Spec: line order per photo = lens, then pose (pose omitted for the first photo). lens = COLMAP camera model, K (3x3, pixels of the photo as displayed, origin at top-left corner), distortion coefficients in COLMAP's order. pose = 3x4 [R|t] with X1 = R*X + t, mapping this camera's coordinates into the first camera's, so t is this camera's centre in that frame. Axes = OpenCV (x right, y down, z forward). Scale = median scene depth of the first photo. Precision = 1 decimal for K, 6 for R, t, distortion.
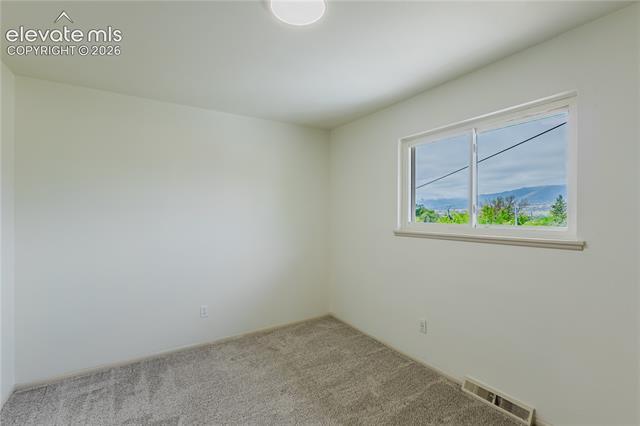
lens RADIAL K [[292.2, 0, 315.5], [0, 292.2, 214.7], [0, 0, 1]] dist [0.003218, 0.000013]
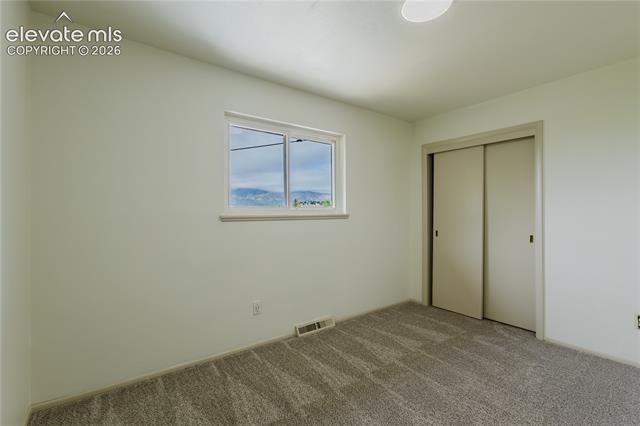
lens RADIAL K [[292.2, 0, 325.3], [0, 292.2, 213.5], [0, 0, 1]] dist [0.003218, 0.000013]
pose [[-0.094075, -0.002490, 0.995562, -0.745359], [0.008433, 0.999959, 0.003298, 0.058705], [-0.995529, 0.008706, -0.094050, 0.966574]]
